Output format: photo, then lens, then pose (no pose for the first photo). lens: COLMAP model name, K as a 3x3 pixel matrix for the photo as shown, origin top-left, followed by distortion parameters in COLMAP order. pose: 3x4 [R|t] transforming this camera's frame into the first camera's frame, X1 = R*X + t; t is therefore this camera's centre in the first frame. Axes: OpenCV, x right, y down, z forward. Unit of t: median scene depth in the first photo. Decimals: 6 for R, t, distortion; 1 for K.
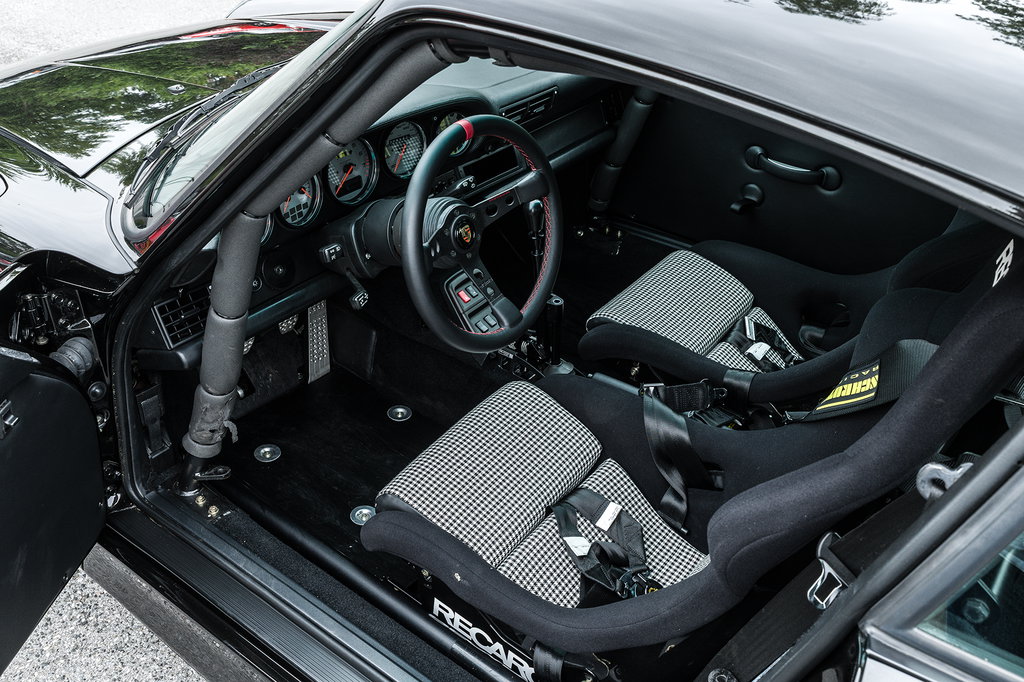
lens RADIAL K [[895.7, 0, 512.8], [0, 895.7, 342.0], [0, 0, 1]] dist [-0.005039, -0.012811]
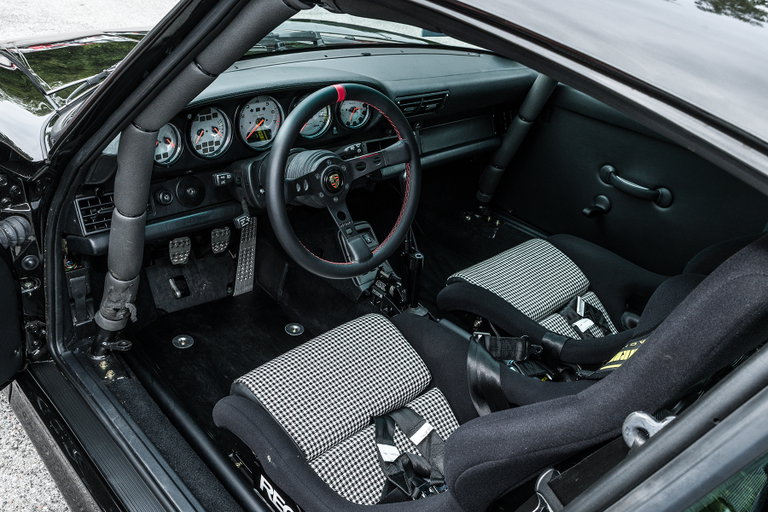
lens RADIAL K [[639.8, 0, 407.7], [0, 639.8, 273.3], [0, 0, 1]] dist [-0.017311, 0.011417]
pose [[0.984780, 0.152945, -0.082560, 0.126726], [-0.157563, 0.986105, -0.052633, 0.031282], [0.073363, 0.064841, 0.995195, 0.135371]]
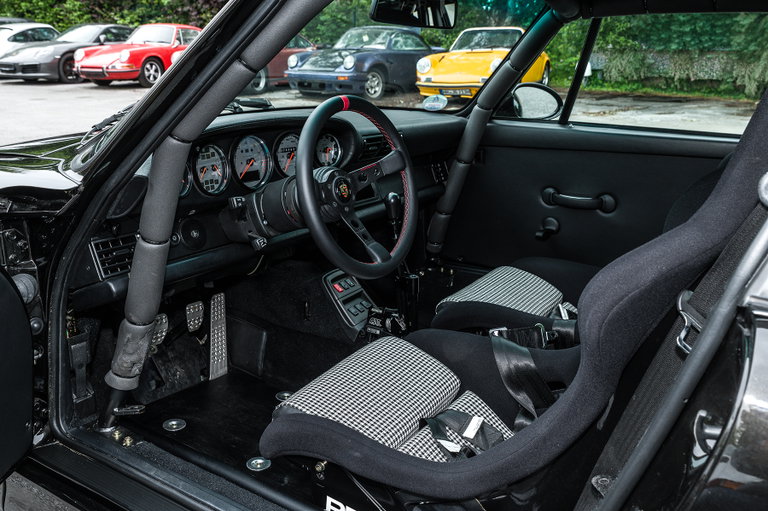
lens RADIAL K [[671.8, 0, 384.4], [0, 671.8, 258.6], [0, 0, 1]] dist [-0.005039, -0.012811]
pose [[0.997973, -0.039181, 0.050142, -0.043413], [0.052487, 0.952344, -0.300477, 0.241820], [-0.035980, 0.302499, 0.952470, 0.107455]]
